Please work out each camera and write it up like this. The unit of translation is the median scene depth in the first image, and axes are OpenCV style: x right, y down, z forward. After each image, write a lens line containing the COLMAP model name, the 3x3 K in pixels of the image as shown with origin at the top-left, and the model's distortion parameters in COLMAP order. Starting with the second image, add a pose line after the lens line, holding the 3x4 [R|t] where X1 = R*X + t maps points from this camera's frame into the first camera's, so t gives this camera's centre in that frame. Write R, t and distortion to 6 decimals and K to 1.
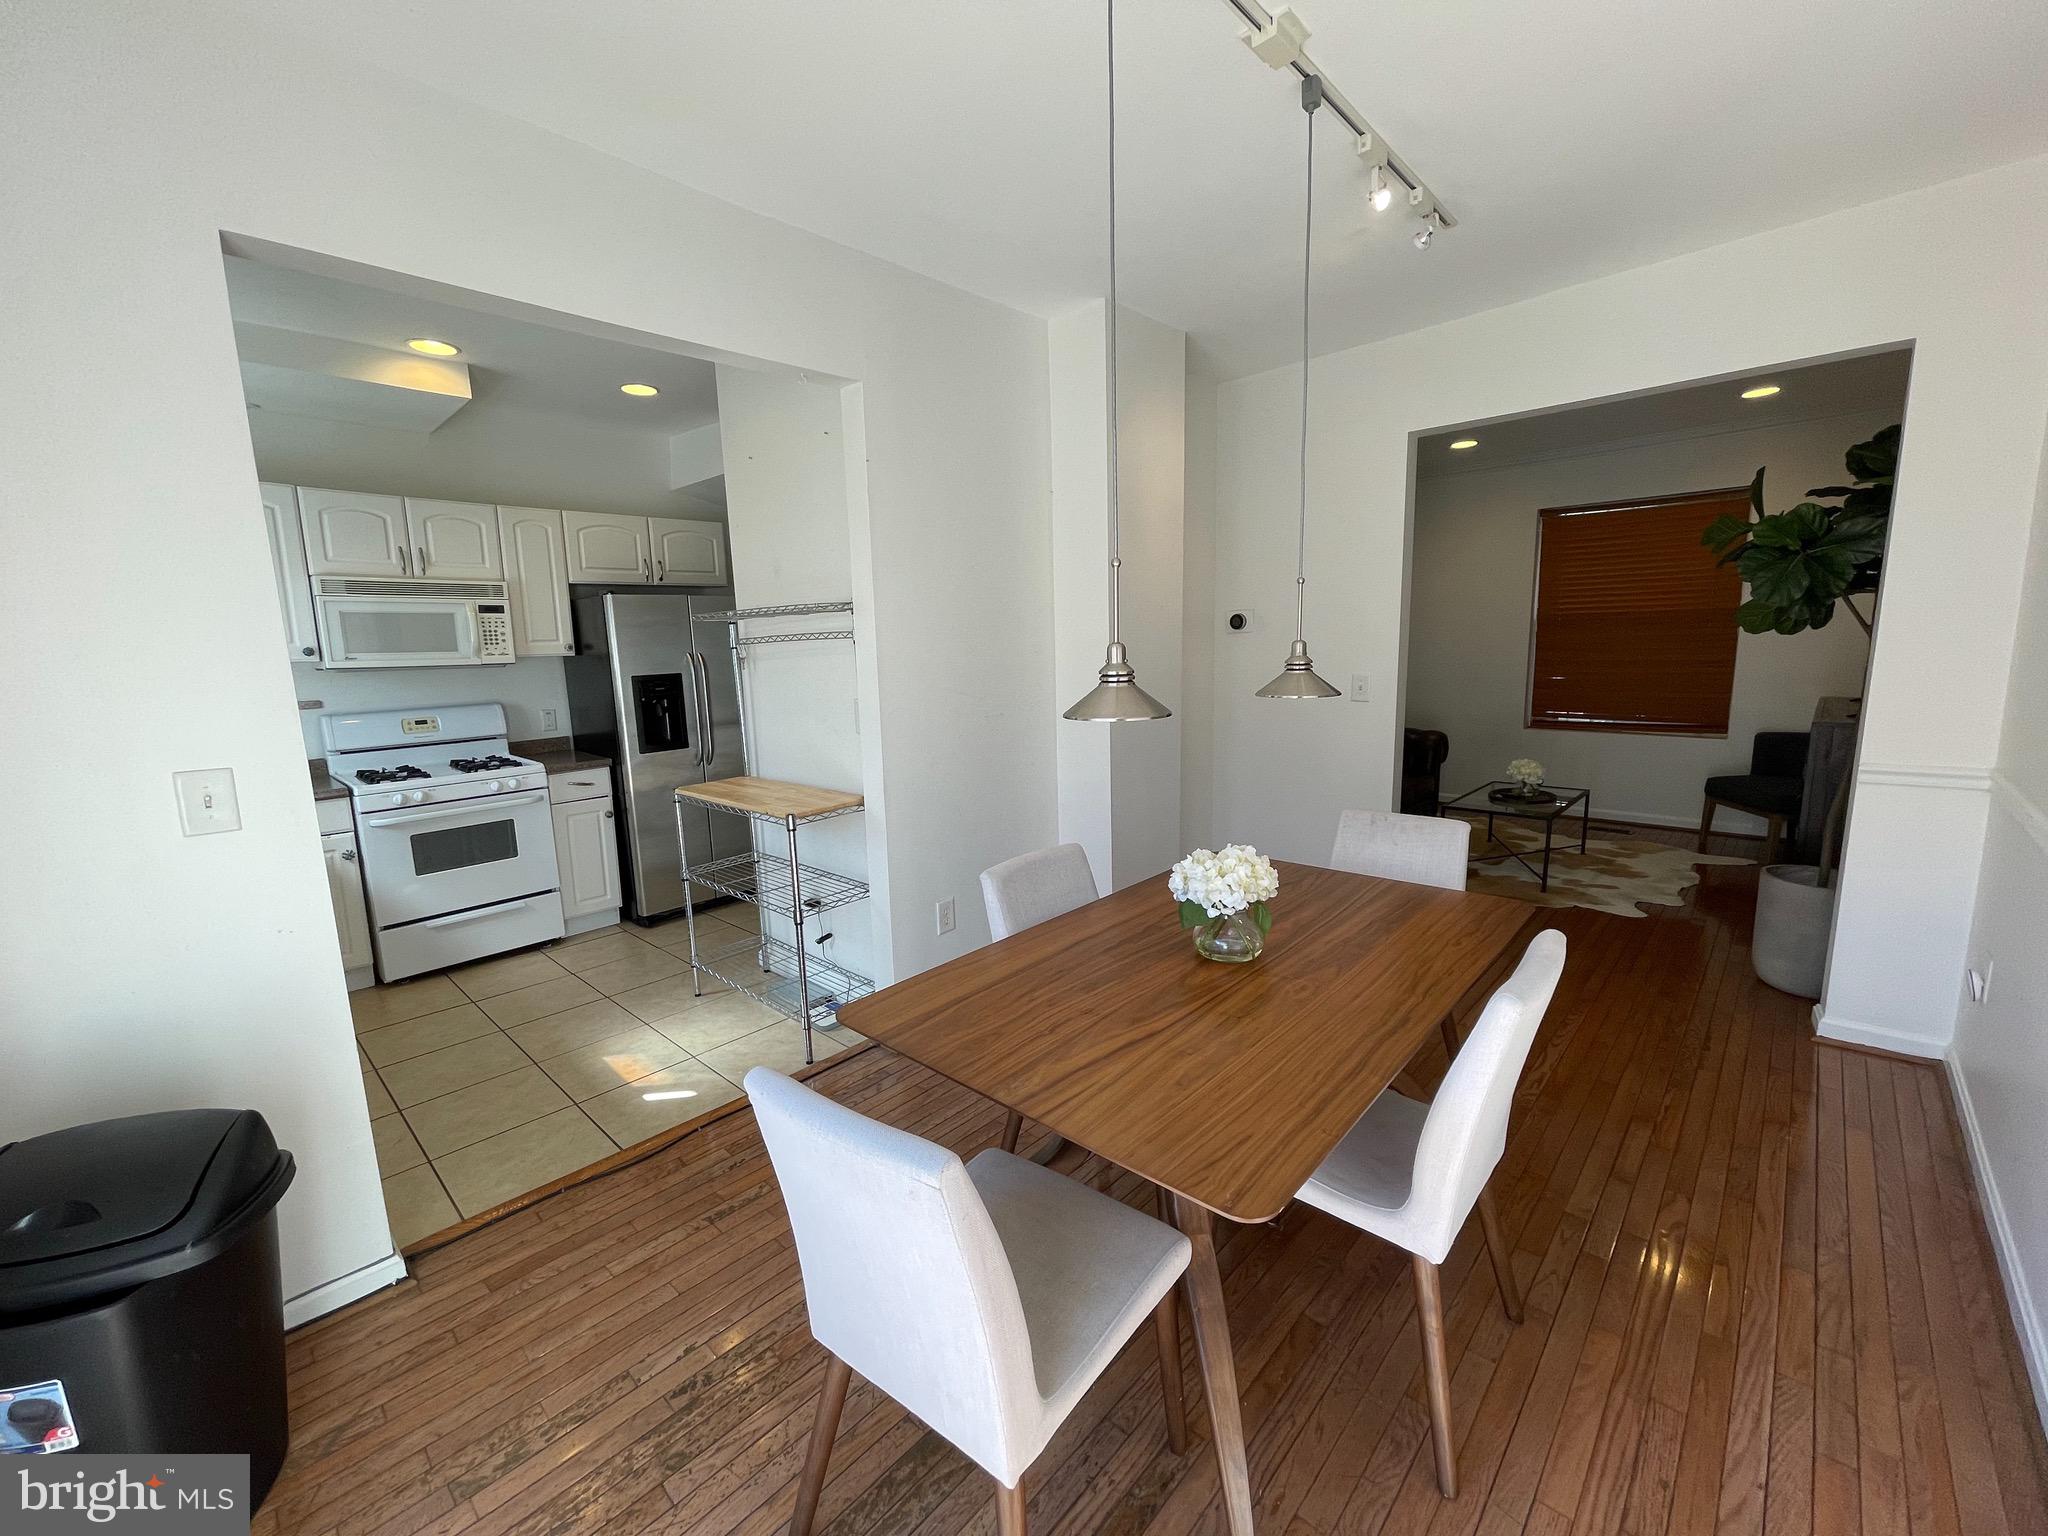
lens RADIAL K [[836.4, 0, 1017.4], [0, 836.4, 771.4], [0, 0, 1]] dist [-0.019401, 0.014833]
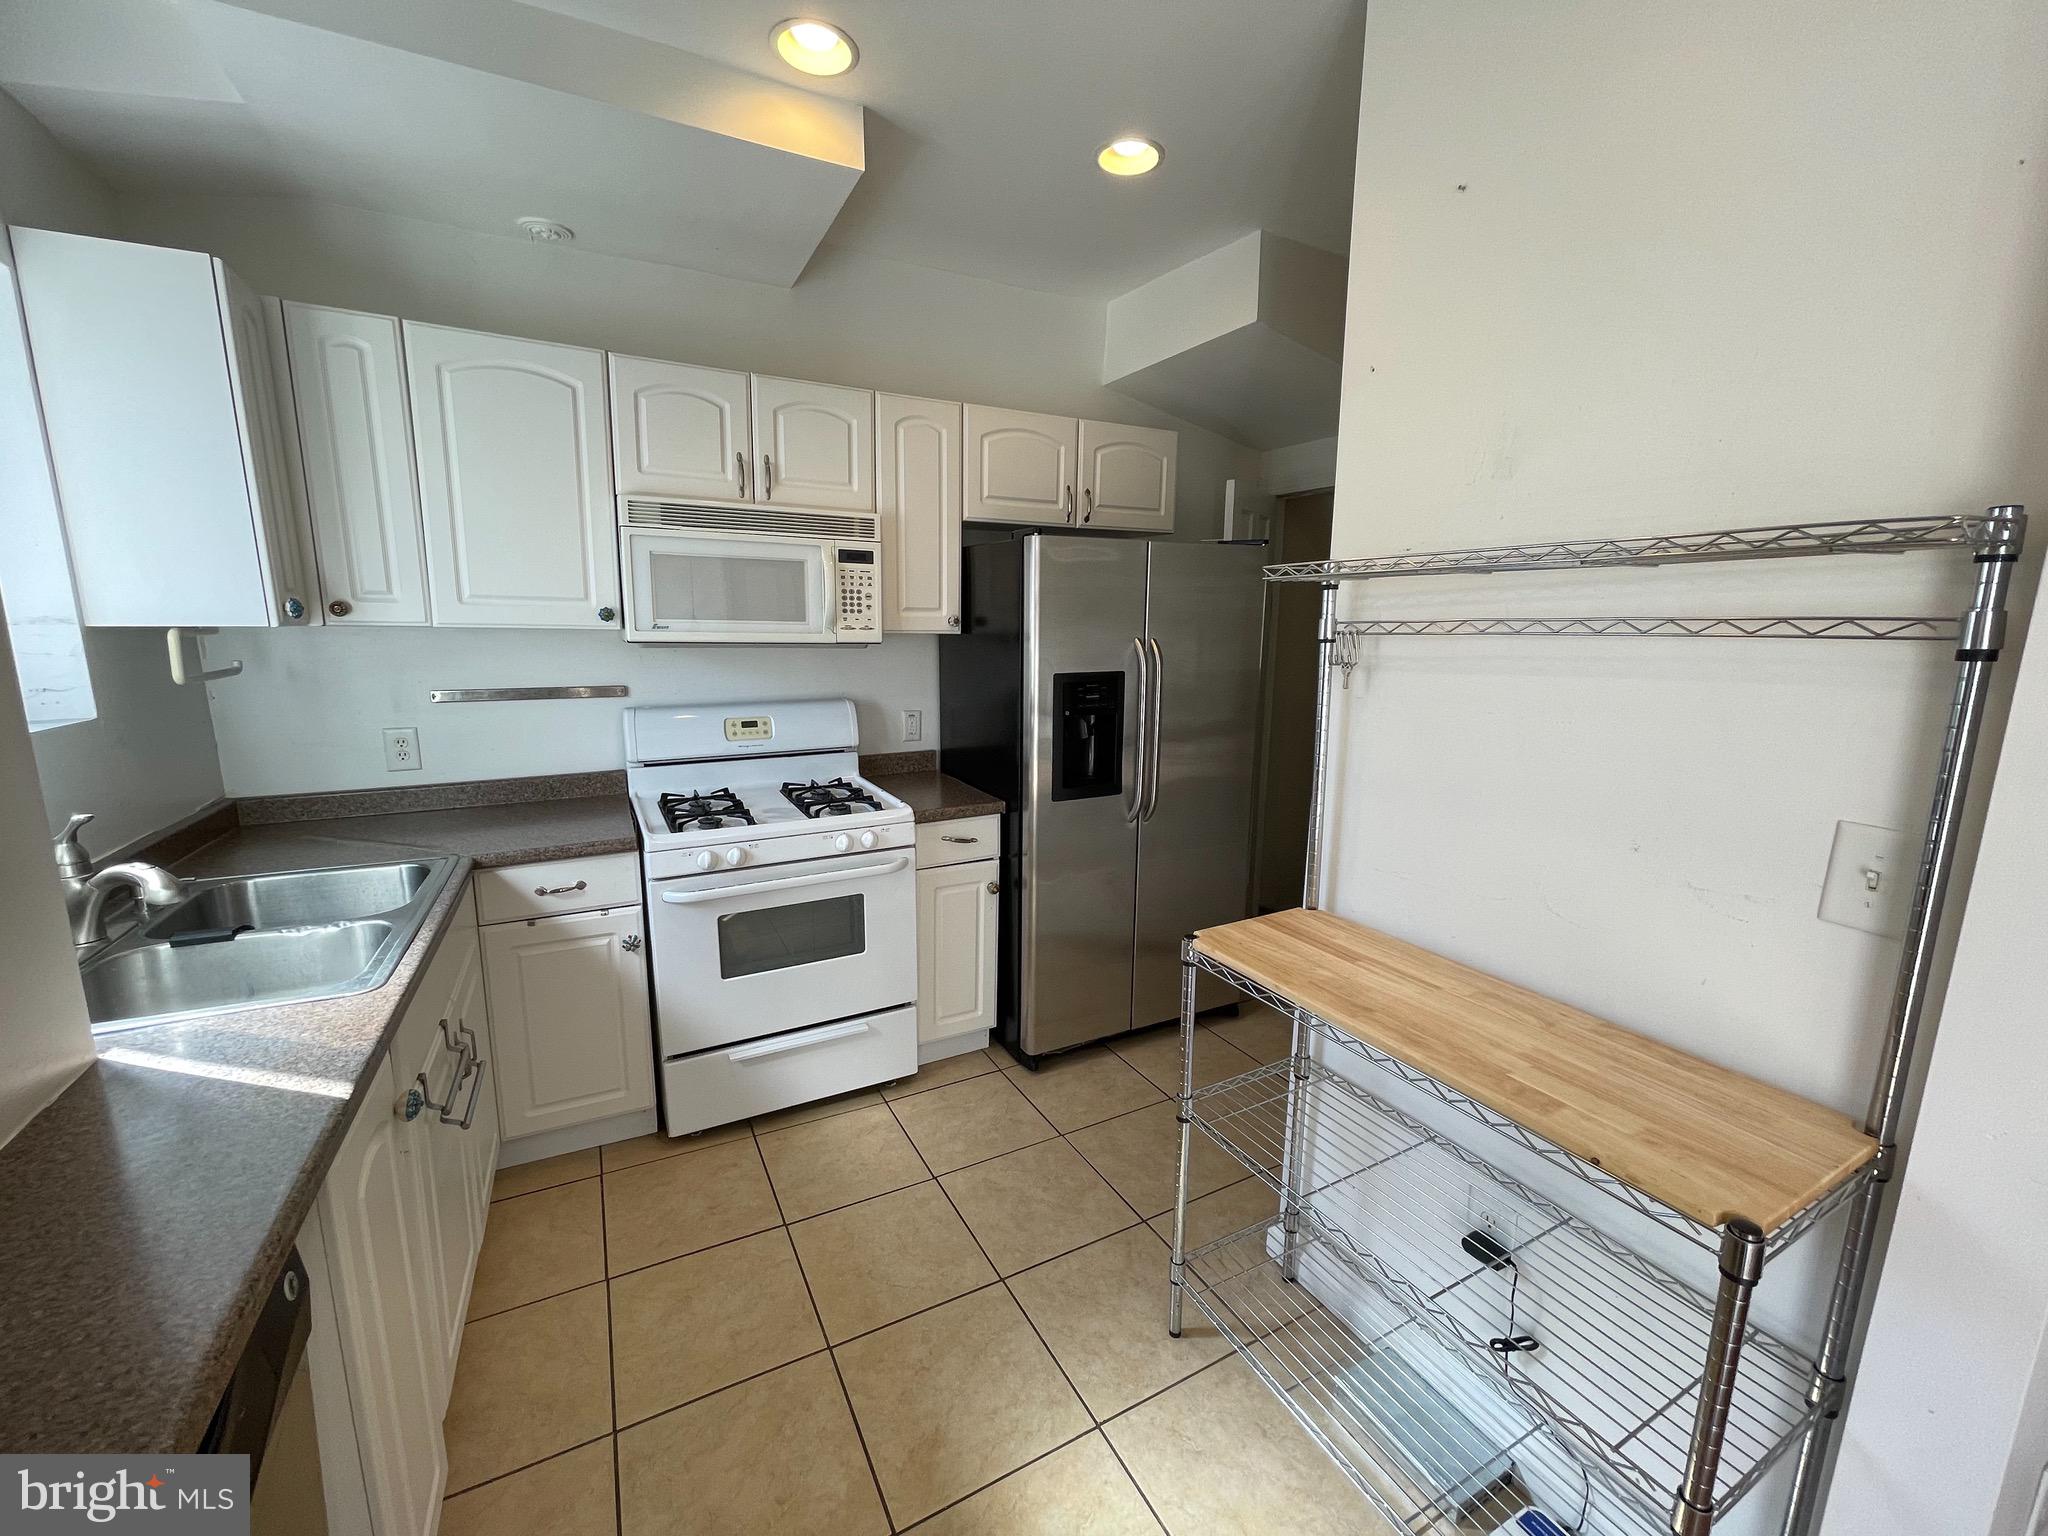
lens RADIAL K [[827.4, 0, 1017.0], [0, 827.4, 770.6], [0, 0, 1]] dist [-0.000162, 0.000064]
pose [[0.946069, 0.094202, -0.309967, -0.306938], [-0.086172, 0.995496, 0.039530, -0.068337], [0.312294, -0.010688, 0.949925, 0.439218]]
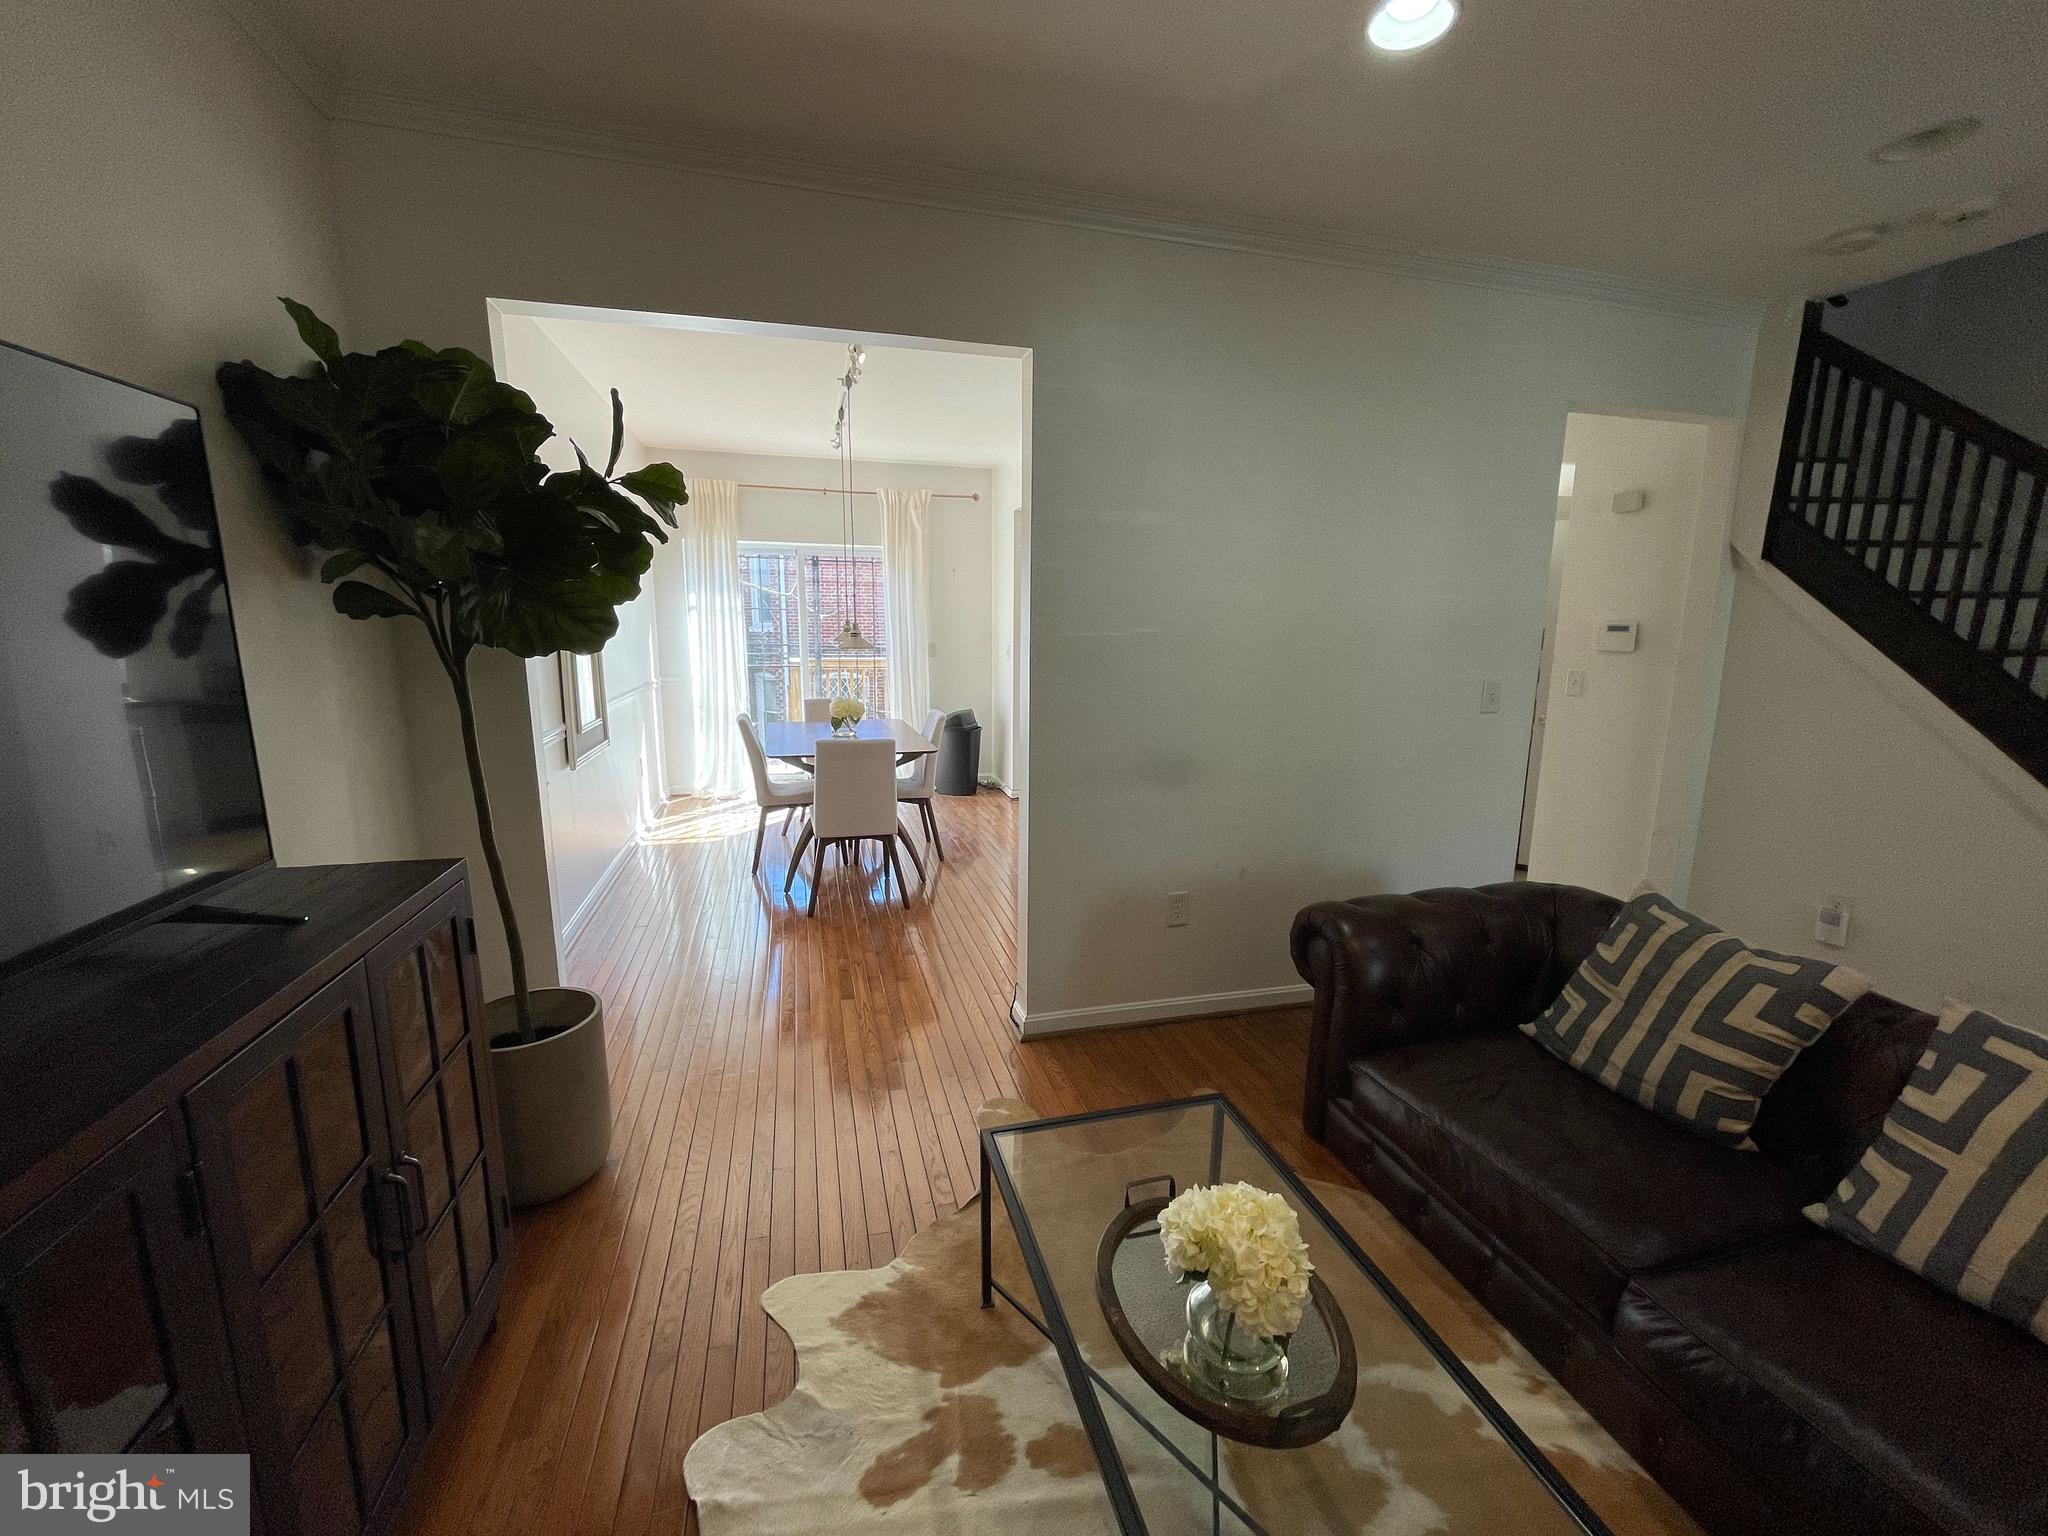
lens RADIAL K [[825.1, 0, 1016.7], [0, 825.1, 783.5], [0, 0, 1]] dist [0.000387, 0.000102]
pose [[-0.520763, 0.176164, -0.835328, 1.051793], [-0.130073, 0.950680, 0.281581, -0.210783], [0.843734, 0.255290, -0.472165, 1.322047]]
